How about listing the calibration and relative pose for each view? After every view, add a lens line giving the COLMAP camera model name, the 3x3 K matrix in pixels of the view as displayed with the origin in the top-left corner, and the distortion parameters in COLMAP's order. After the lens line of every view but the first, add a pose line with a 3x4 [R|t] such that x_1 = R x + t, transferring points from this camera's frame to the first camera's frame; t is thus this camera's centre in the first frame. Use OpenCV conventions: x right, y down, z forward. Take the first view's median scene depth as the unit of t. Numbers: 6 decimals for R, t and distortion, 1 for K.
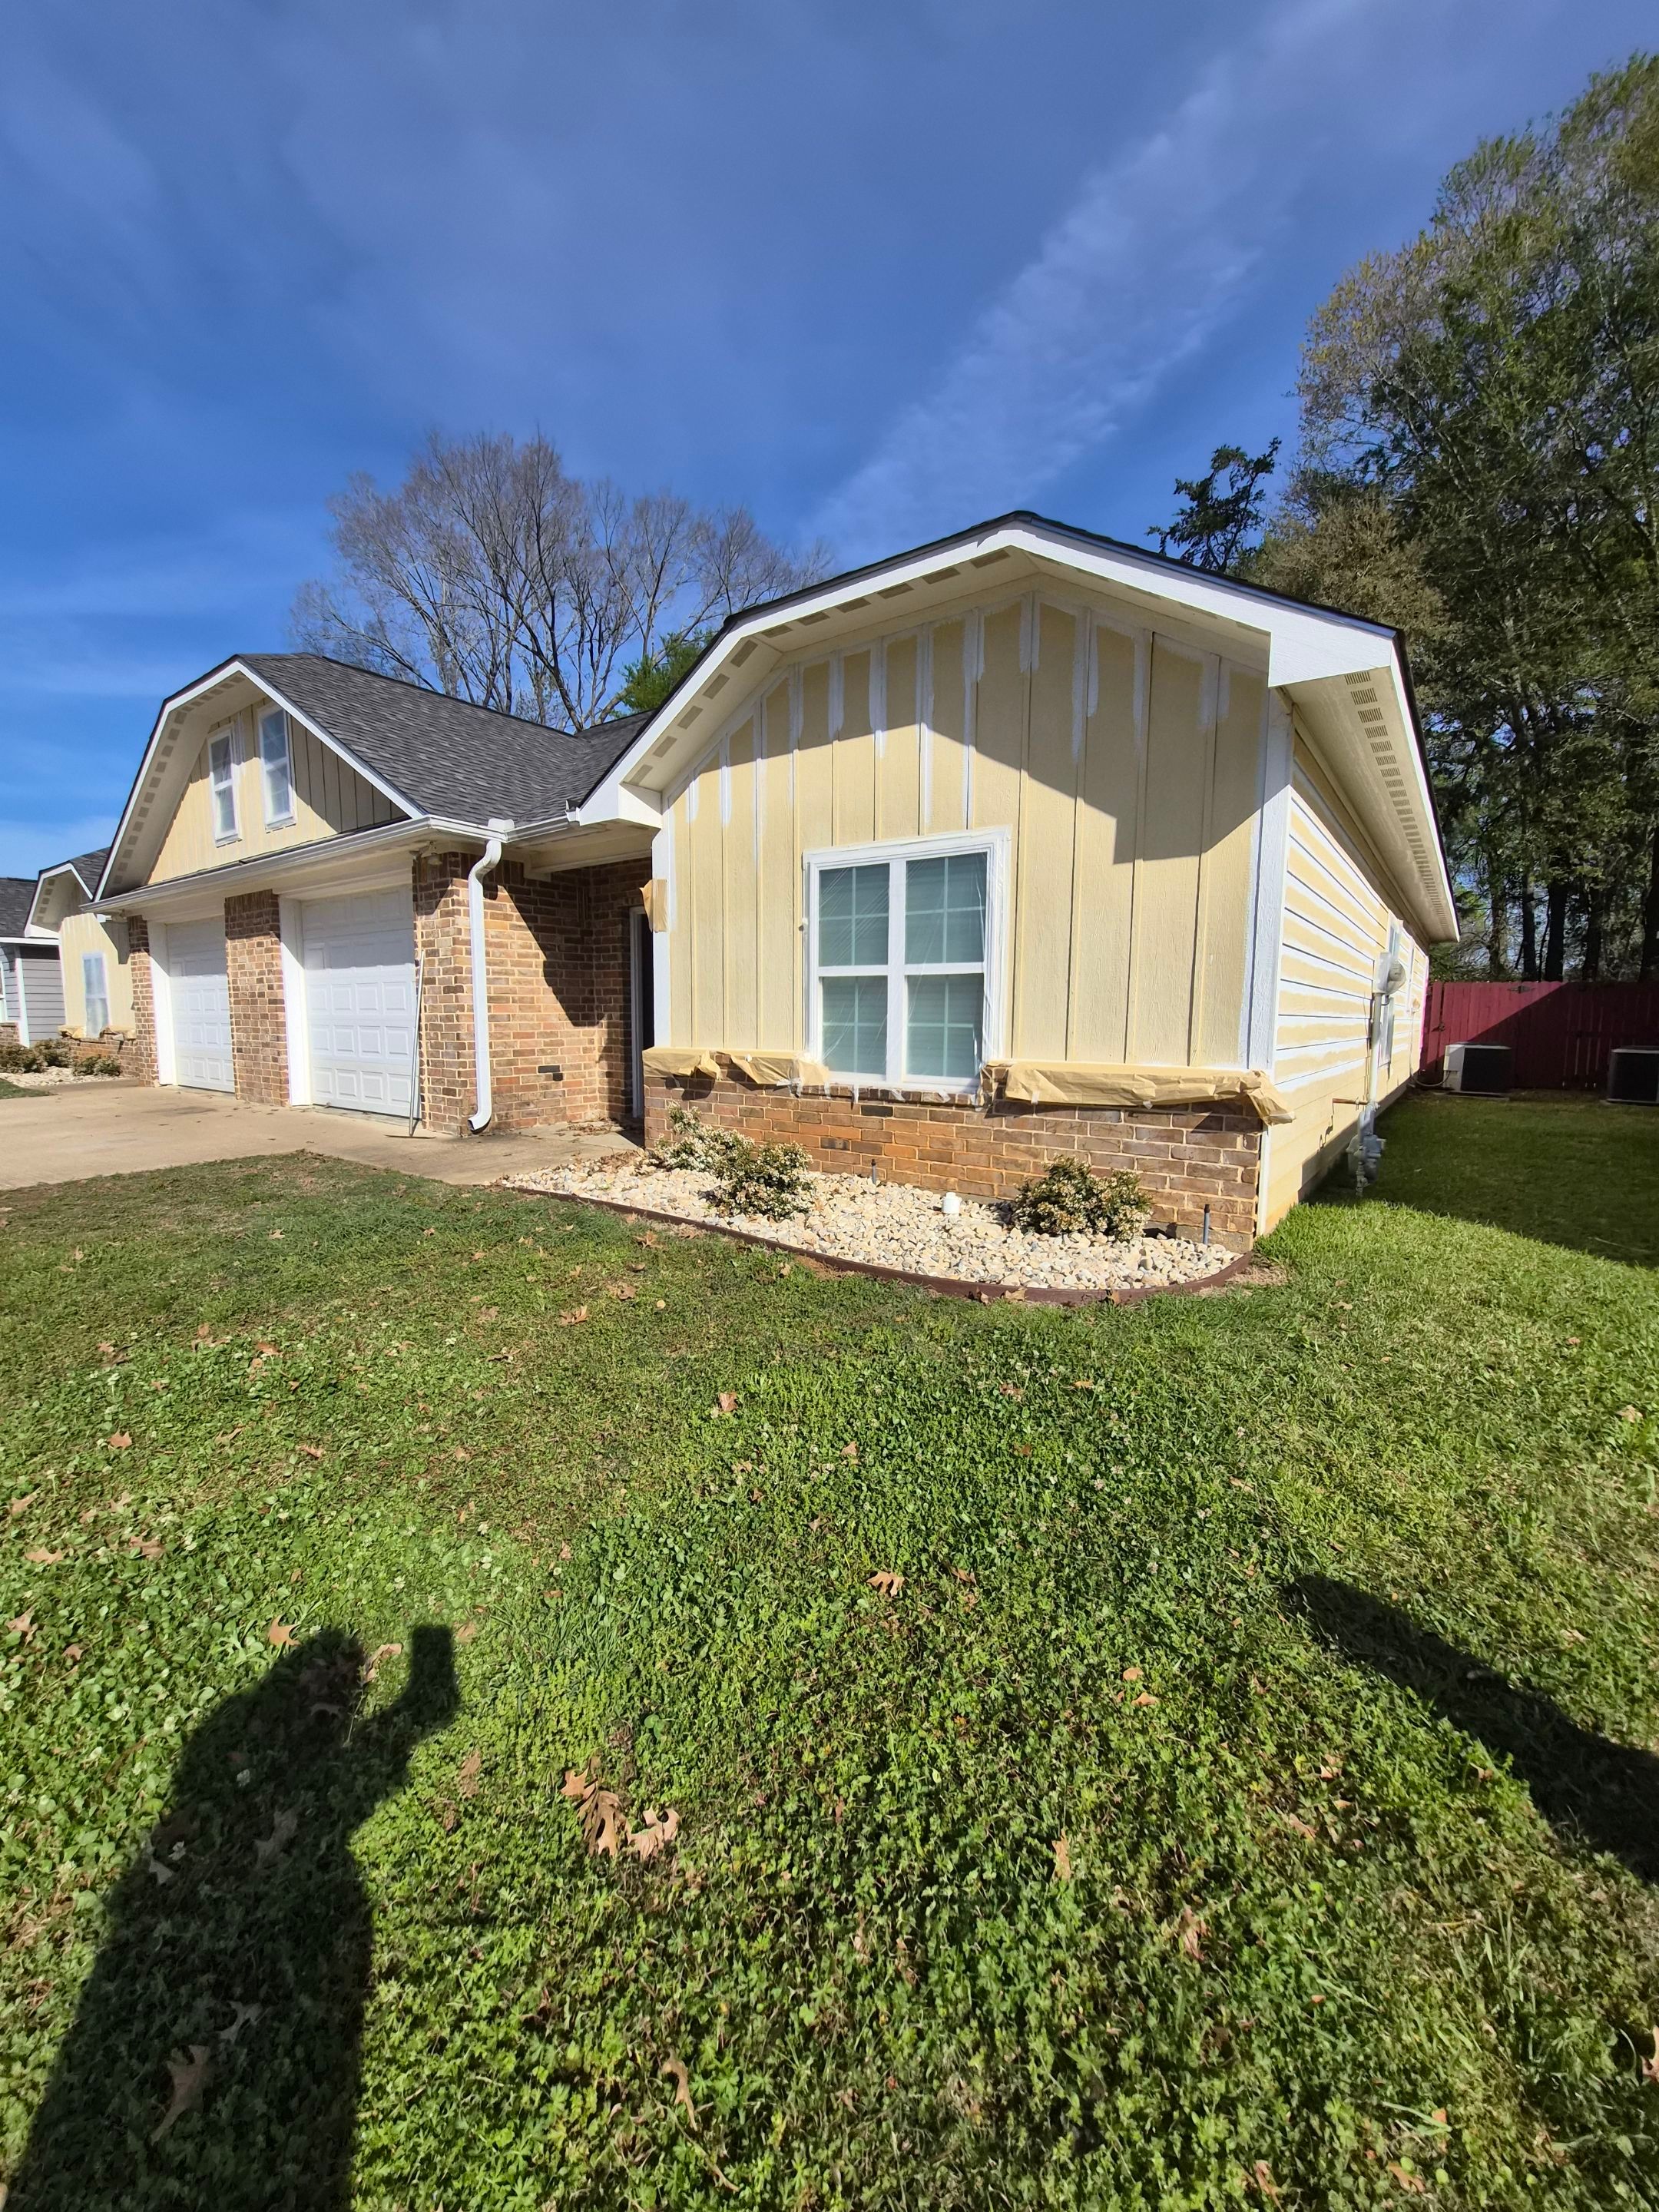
lens RADIAL K [[859.2, 0, 821.2], [0, 859.2, 1103.9], [0, 0, 1]] dist [-0.012508, -0.000645]
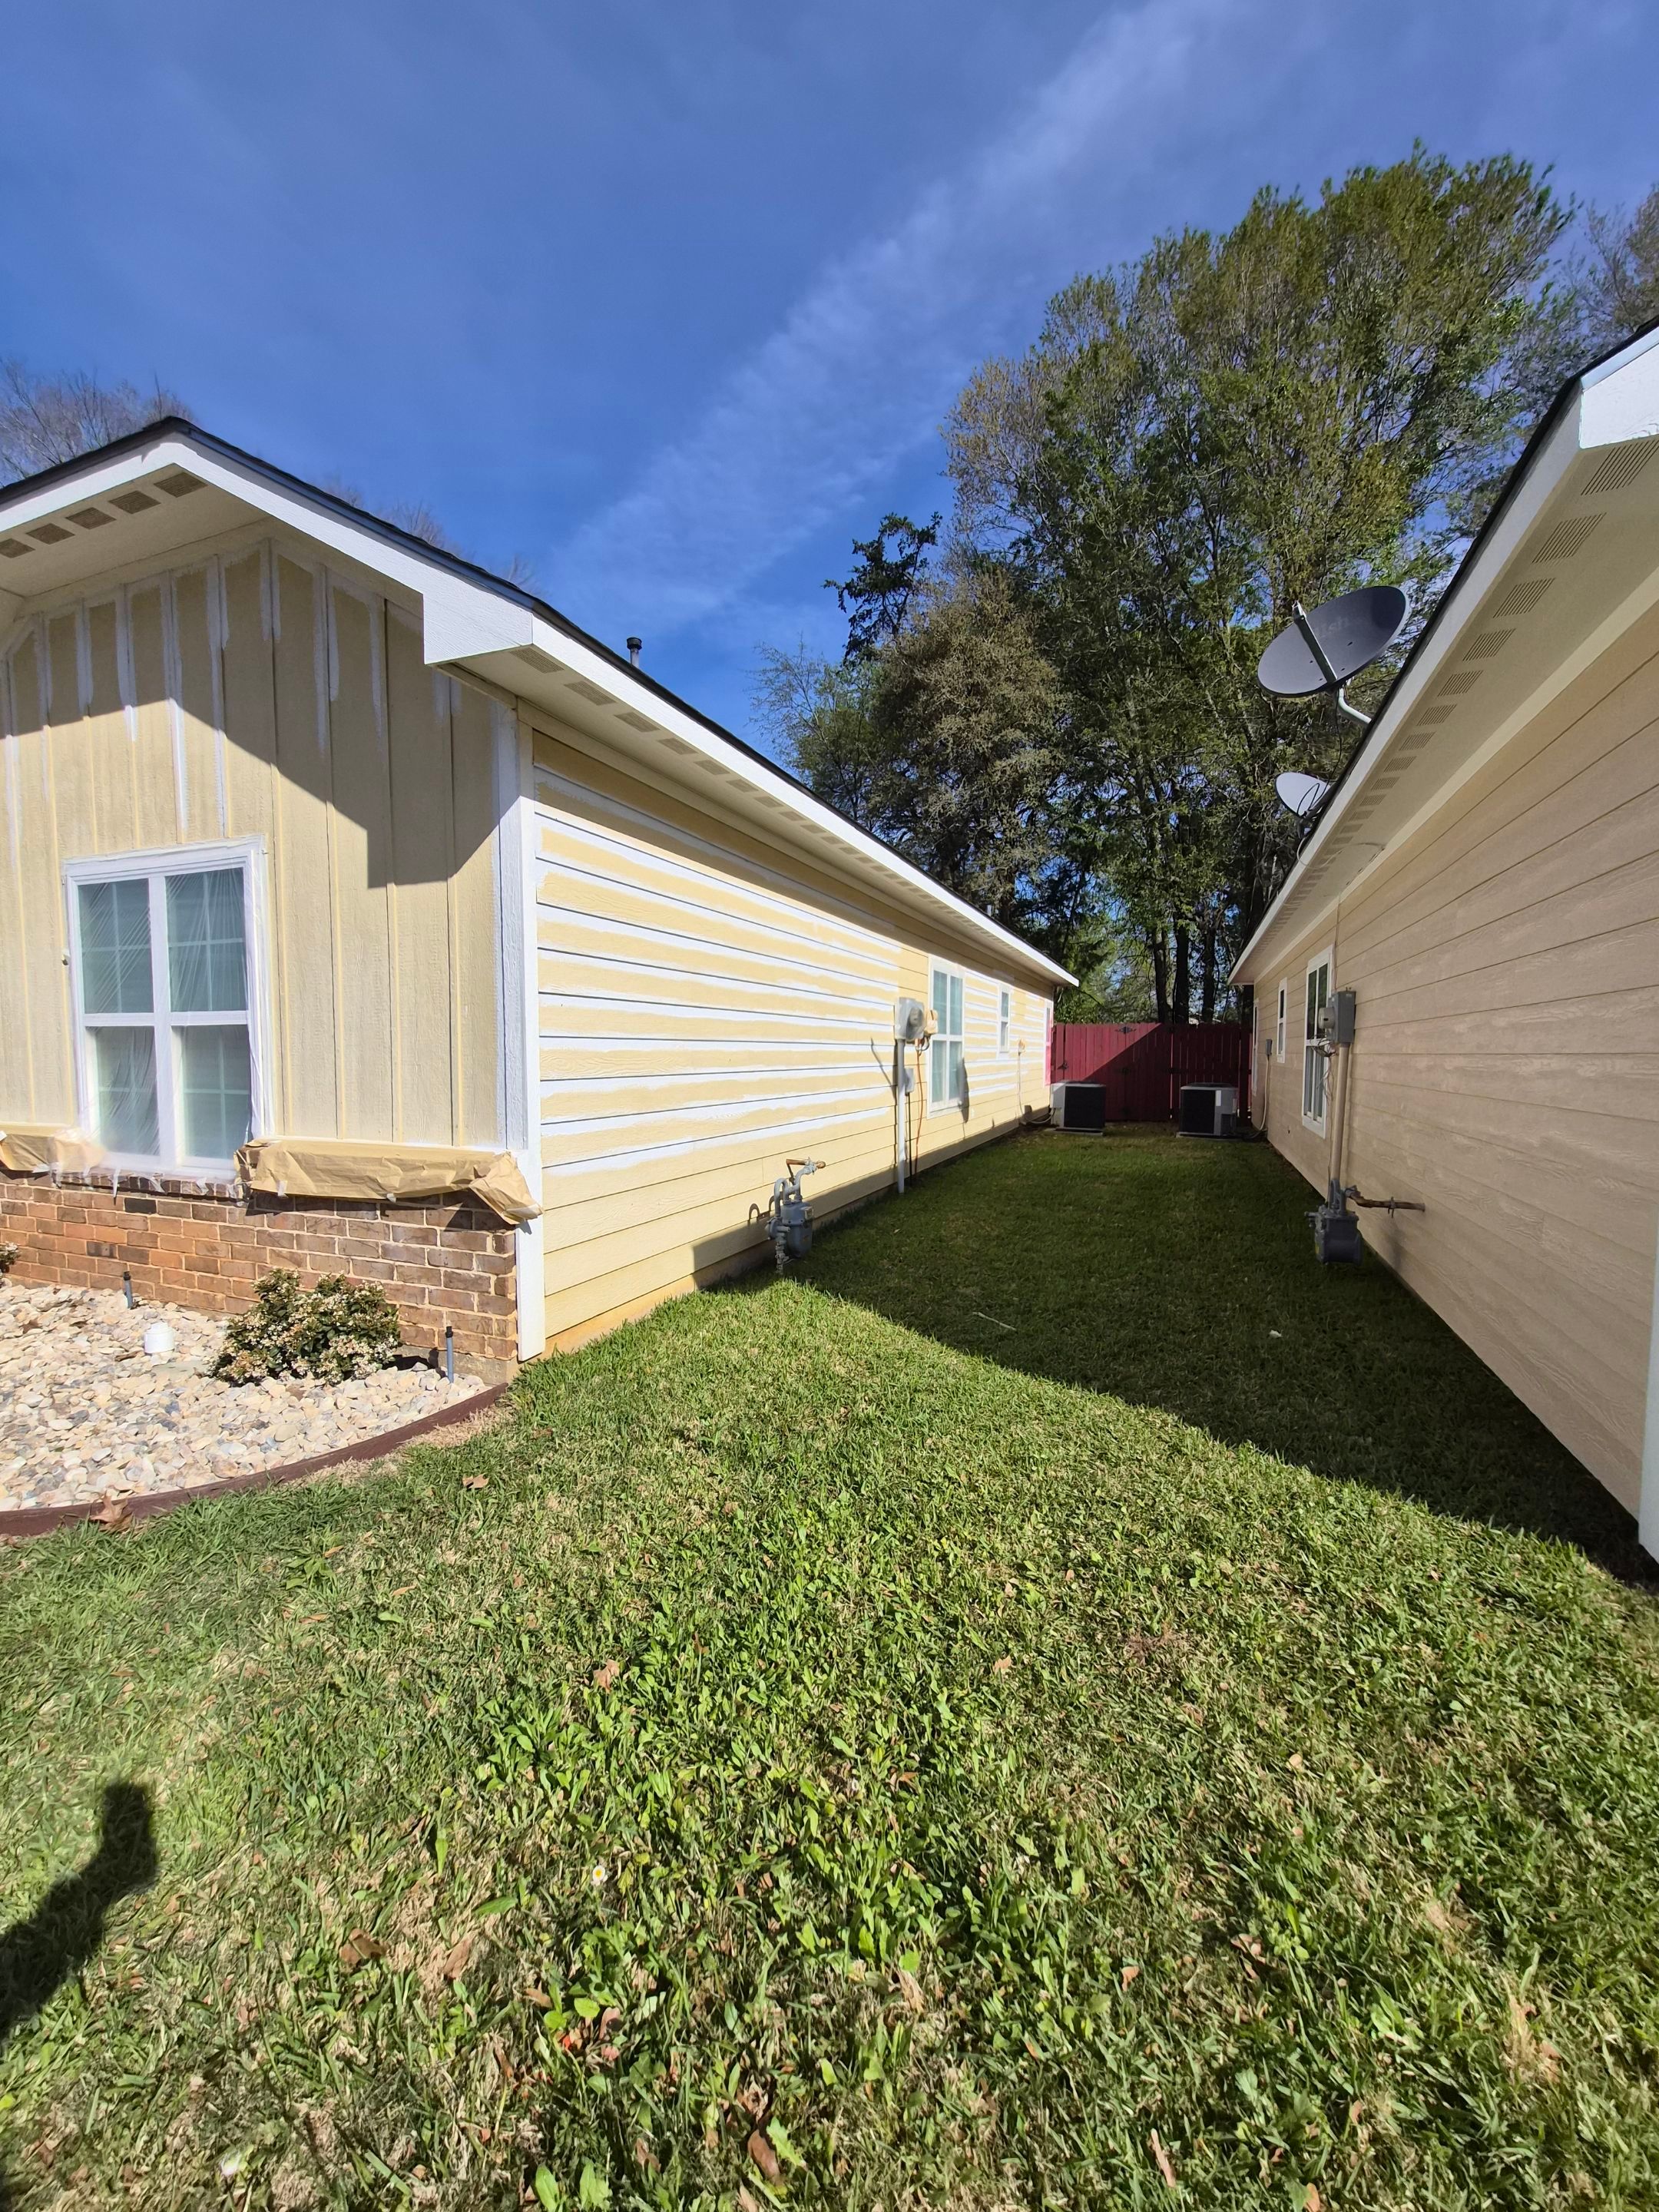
lens RADIAL K [[859.2, 0, 847.1], [0, 859.2, 1109.5], [0, 0, 1]] dist [-0.012508, -0.000645]
pose [[0.962791, -0.020104, 0.269497, 0.465731], [0.029526, 0.999085, -0.030953, -0.034881], [-0.268629, 0.037759, 0.962504, 0.117390]]
